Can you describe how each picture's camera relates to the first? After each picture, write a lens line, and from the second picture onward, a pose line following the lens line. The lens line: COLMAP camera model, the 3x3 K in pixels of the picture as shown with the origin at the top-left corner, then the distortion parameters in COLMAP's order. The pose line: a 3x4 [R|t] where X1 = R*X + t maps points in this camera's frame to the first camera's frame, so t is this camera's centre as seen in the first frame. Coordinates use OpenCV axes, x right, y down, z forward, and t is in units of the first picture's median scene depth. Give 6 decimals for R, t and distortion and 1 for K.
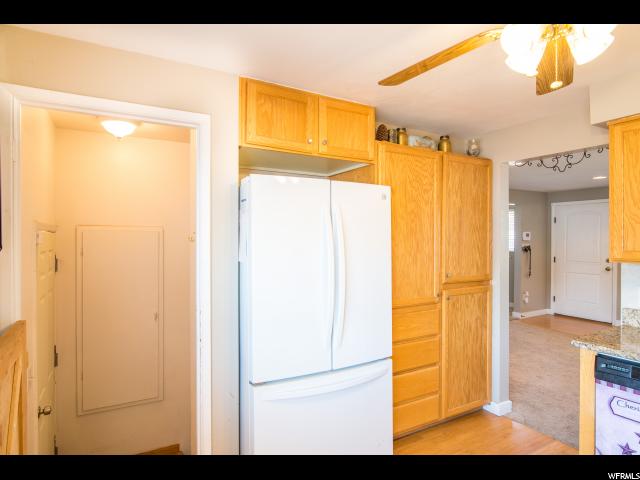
lens RADIAL K [[368.0, 0, 320.0], [0, 368.0, 240.0], [0, 0, 1]] dist [-0.002891, -0.000691]
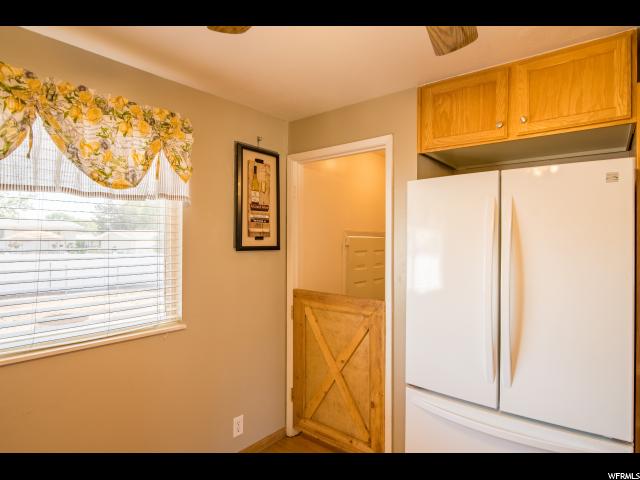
lens RADIAL K [[368.0, 0, 320.0], [0, 368.0, 240.0], [0, 0, 1]] dist [-0.002891, -0.000691]
pose [[0.367140, -0.001257, -0.930165, 0.625428], [-0.010903, 0.999925, -0.005654, -0.003080], [0.930102, 0.012217, 0.367099, 0.348318]]
